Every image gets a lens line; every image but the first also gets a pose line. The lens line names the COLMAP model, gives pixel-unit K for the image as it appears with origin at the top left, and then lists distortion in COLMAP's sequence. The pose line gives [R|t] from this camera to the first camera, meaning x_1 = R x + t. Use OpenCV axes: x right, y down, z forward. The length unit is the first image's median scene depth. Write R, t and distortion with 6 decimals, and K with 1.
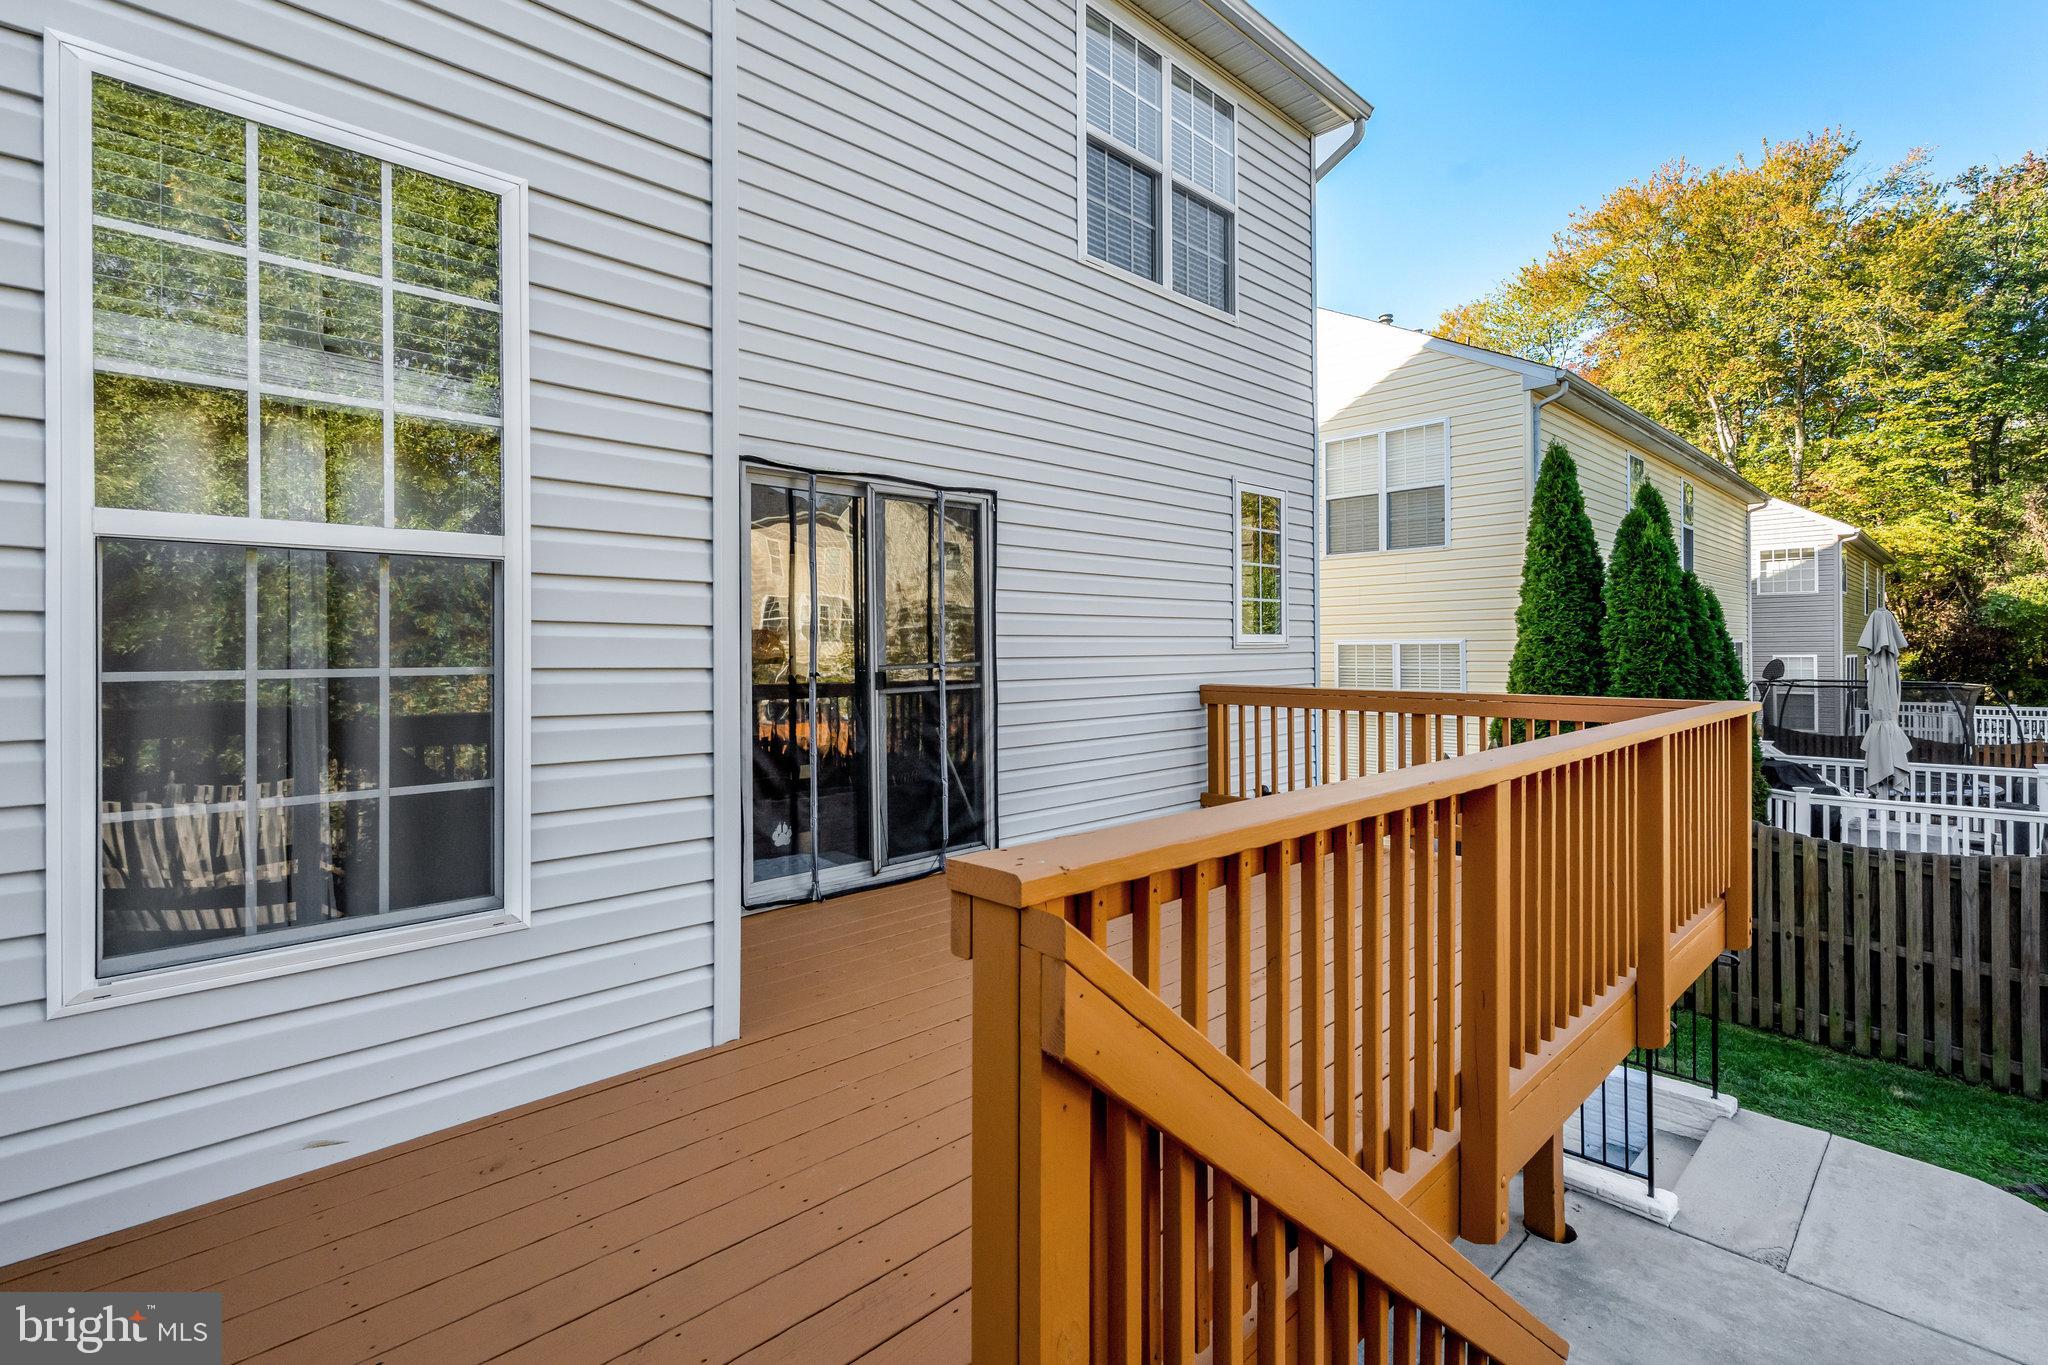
lens RADIAL K [[944.7, 0, 1037.9], [0, 944.7, 641.4], [0, 0, 1]] dist [-0.004864, -0.000052]
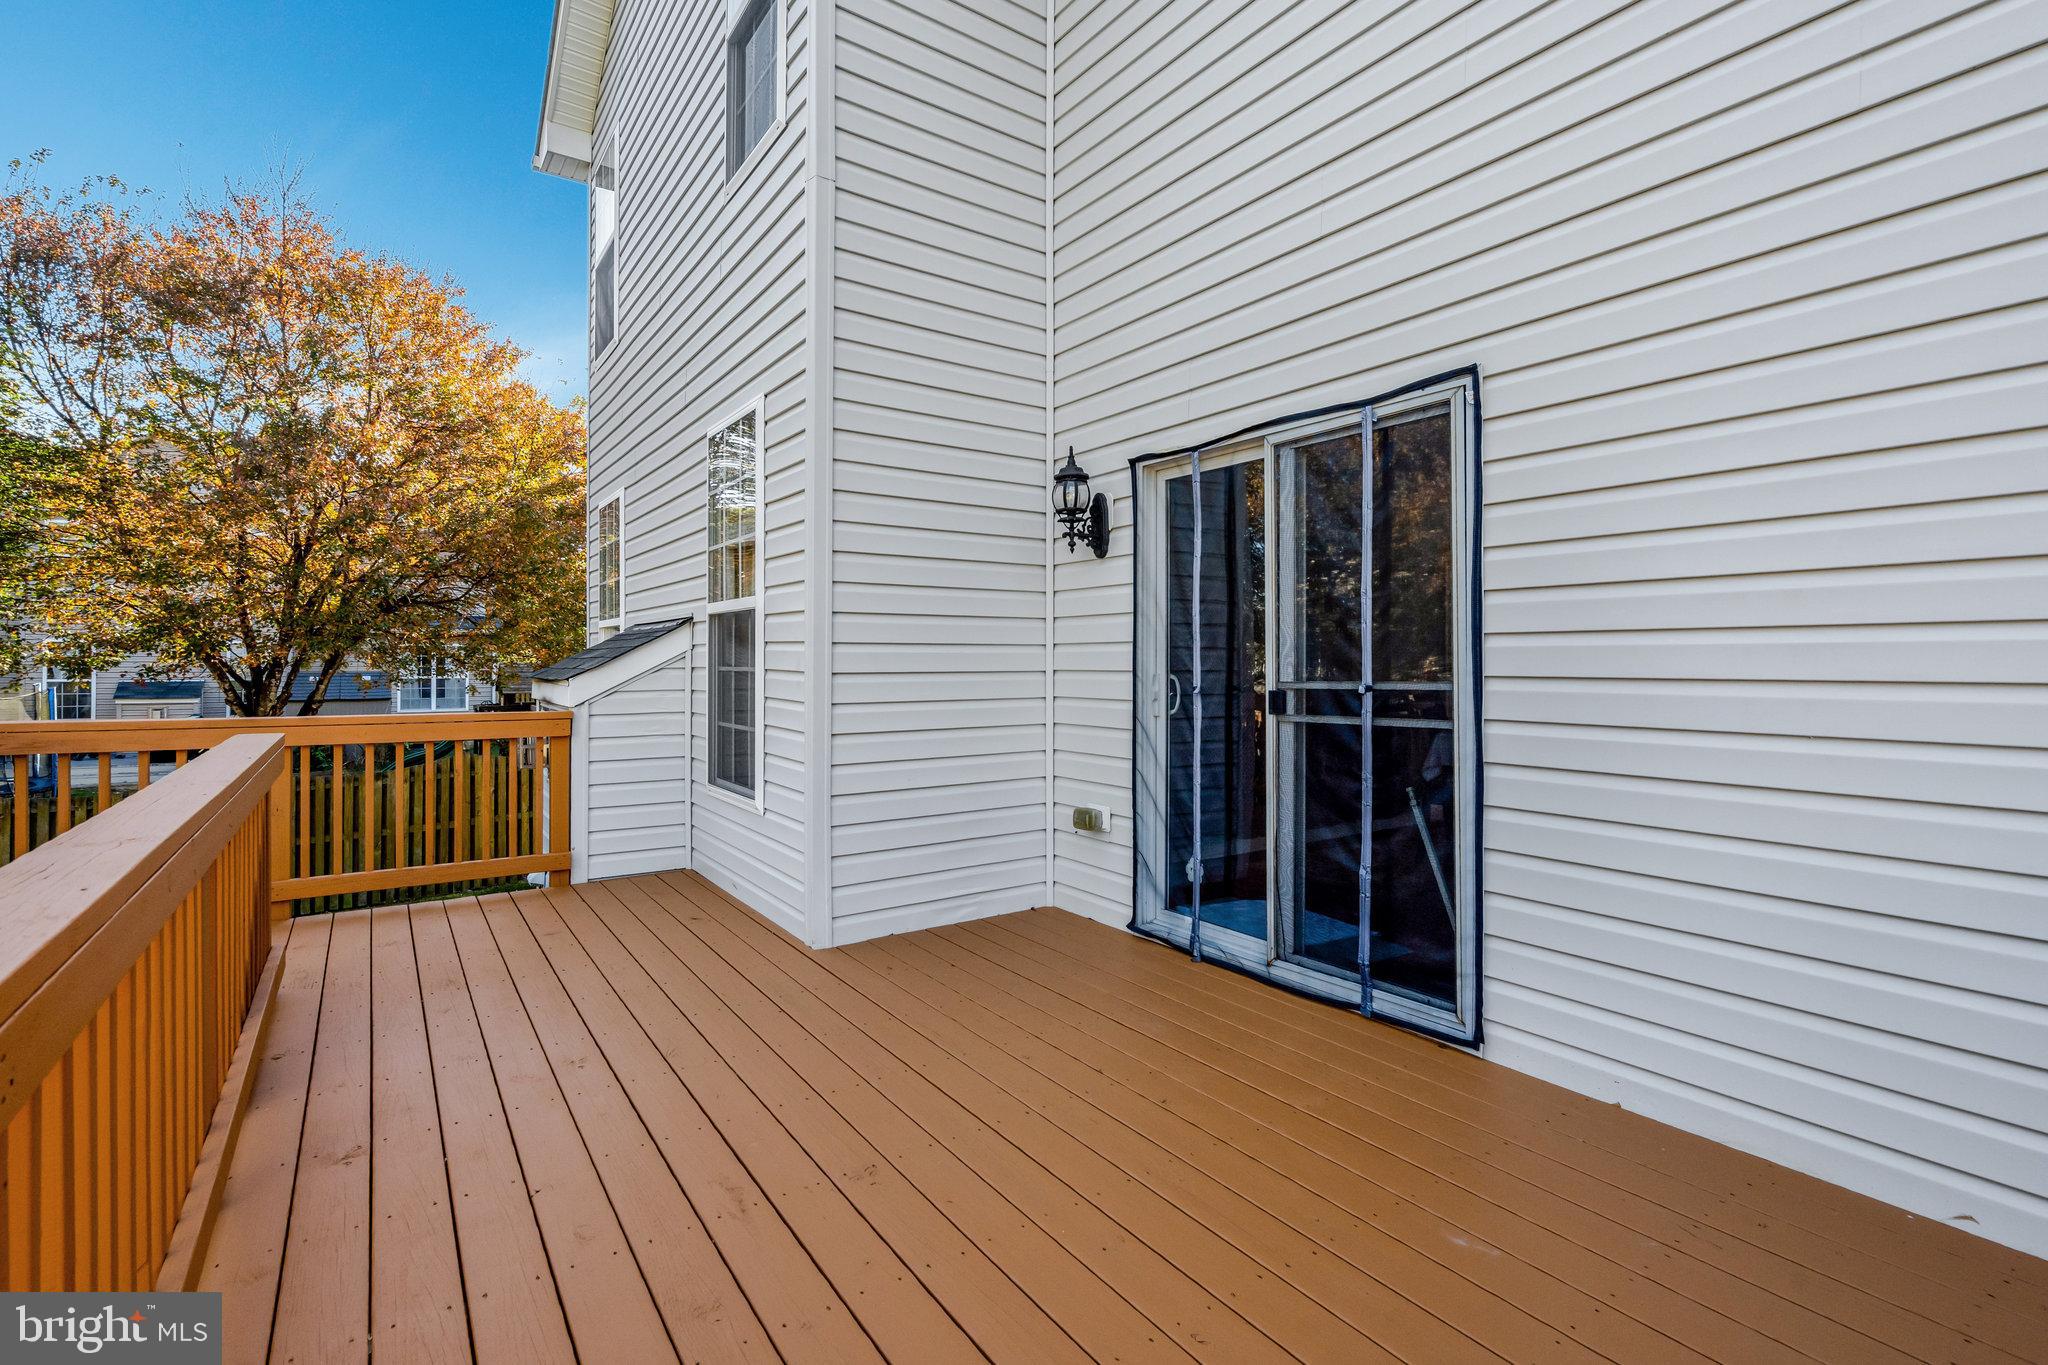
lens RADIAL K [[944.7, 0, 1025.1], [0, 944.7, 663.0], [0, 0, 1]] dist [-0.004864, -0.000052]
pose [[-0.168690, 0.008549, -0.985632, 0.524236], [0.007876, 0.999942, 0.007325, 0.003079], [0.985638, -0.006527, -0.168748, 0.837214]]
